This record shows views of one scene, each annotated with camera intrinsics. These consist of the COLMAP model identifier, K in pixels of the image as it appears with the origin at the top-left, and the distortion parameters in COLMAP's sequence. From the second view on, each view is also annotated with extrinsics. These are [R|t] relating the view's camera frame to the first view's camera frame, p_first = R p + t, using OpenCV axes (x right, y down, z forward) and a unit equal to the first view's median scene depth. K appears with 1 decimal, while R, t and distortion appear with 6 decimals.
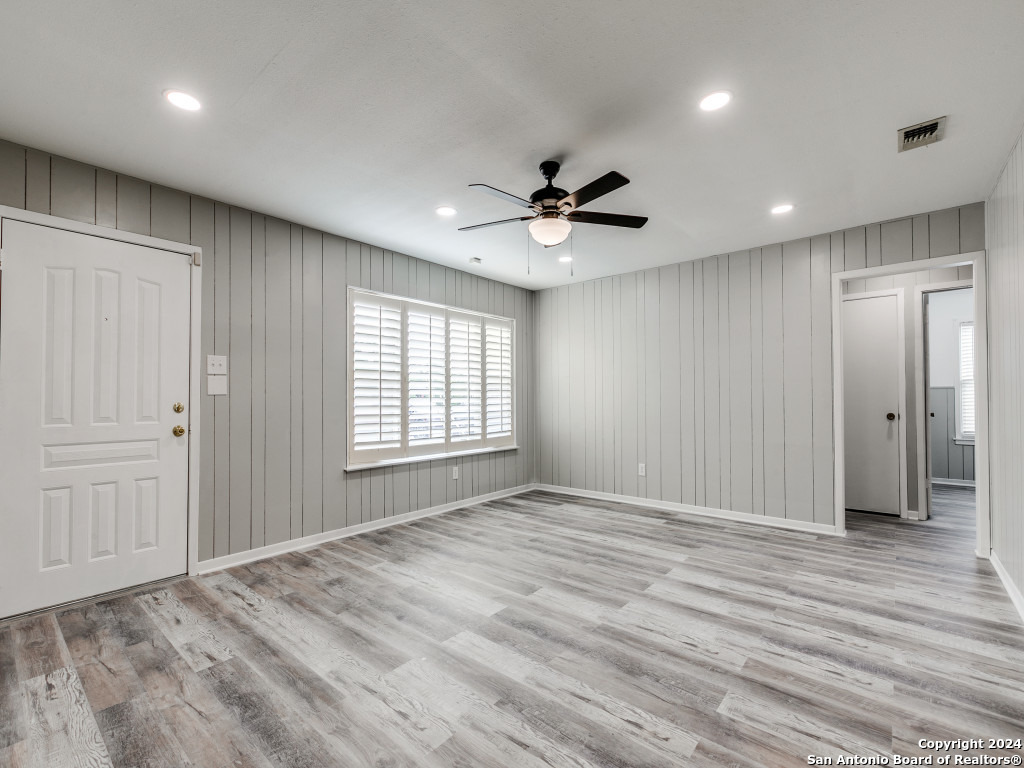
lens RADIAL K [[456.9, 0, 508.3], [0, 456.9, 391.6], [0, 0, 1]] dist [0.001374, 0.000609]
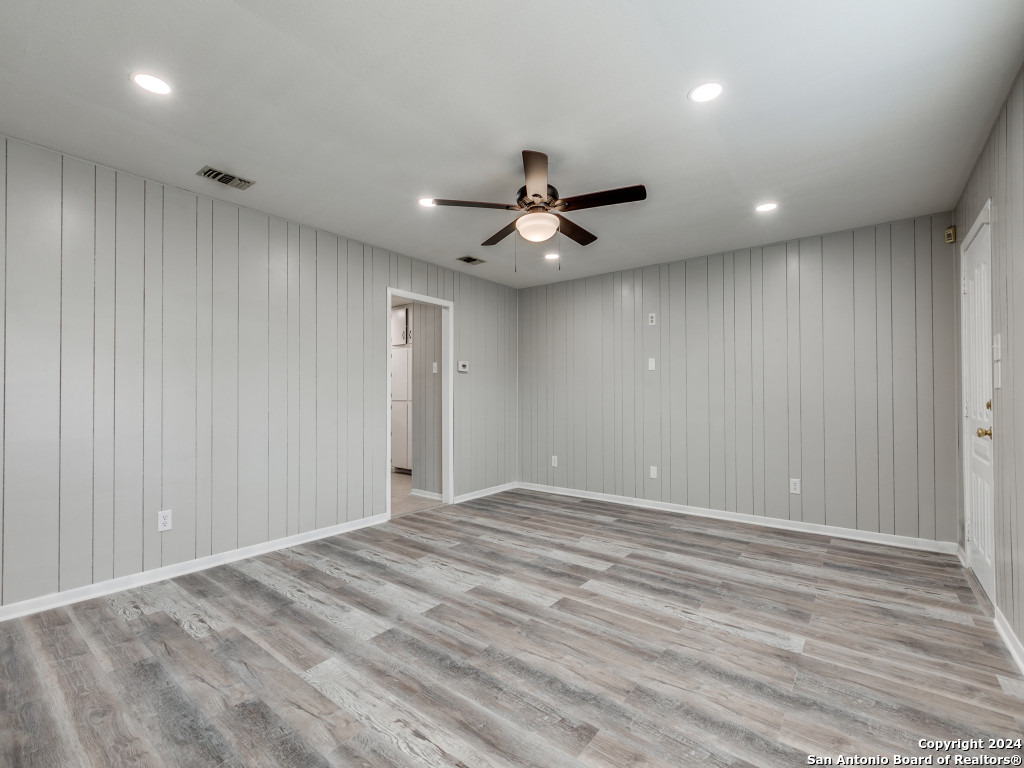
lens RADIAL K [[456.9, 0, 508.3], [0, 456.9, 391.6], [0, 0, 1]] dist [0.001374, 0.000609]
pose [[-0.999224, 0.007321, -0.038703, 0.171648], [0.008198, 0.999712, -0.022550, 0.022453], [0.038527, -0.022850, -0.998996, 1.744951]]
